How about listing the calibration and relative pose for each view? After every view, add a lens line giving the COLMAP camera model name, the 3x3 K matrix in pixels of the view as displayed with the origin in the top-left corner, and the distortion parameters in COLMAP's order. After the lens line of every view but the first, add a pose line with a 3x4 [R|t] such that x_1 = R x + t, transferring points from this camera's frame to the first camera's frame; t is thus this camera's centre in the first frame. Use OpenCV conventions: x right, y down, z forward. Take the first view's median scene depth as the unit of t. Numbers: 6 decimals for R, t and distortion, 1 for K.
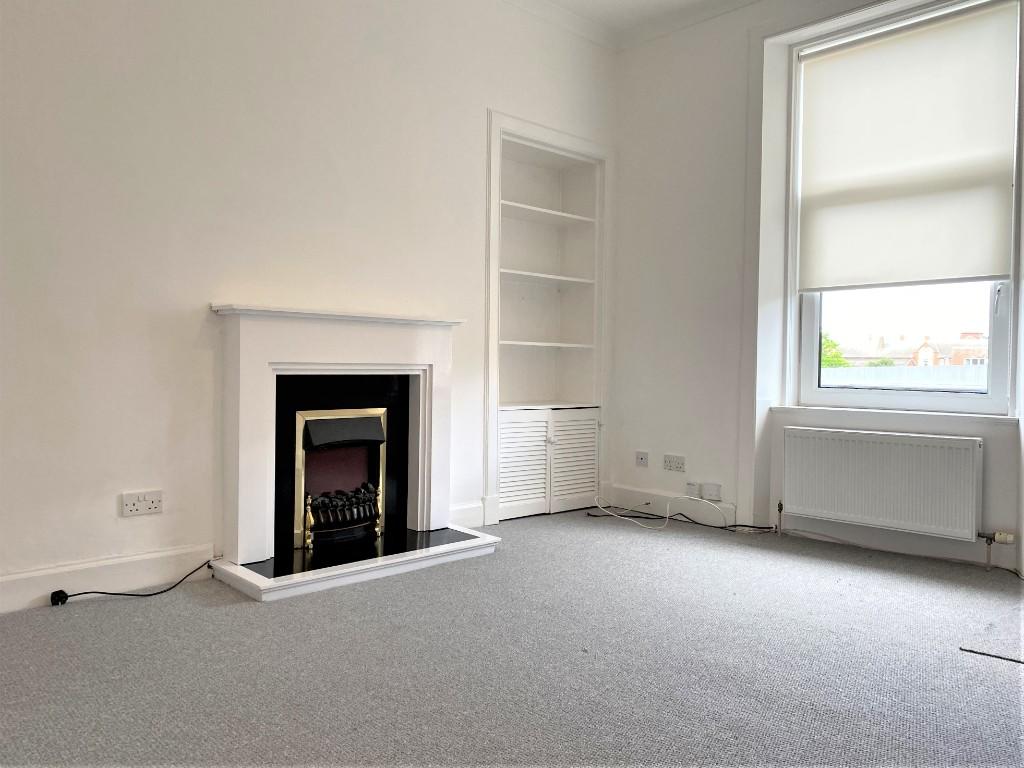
lens RADIAL K [[791.9, 0, 508.7], [0, 791.9, 375.6], [0, 0, 1]] dist [0.008324, -0.023071]
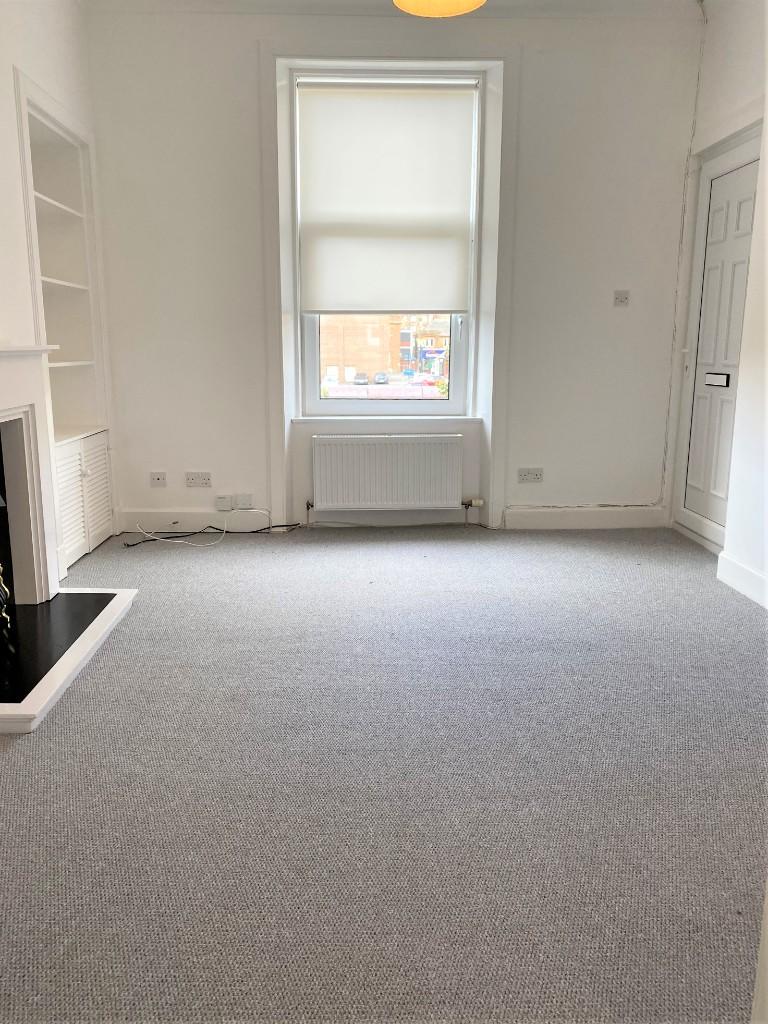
lens RADIAL K [[791.9, 0, 378.4], [0, 791.9, 513.4], [0, 0, 1]] dist [0.008324, -0.023071]
pose [[0.642300, -0.169381, 0.747503, -0.444826], [0.013632, 0.977645, 0.209818, -0.062846], [-0.766332, -0.124576, 0.630251, 0.183380]]
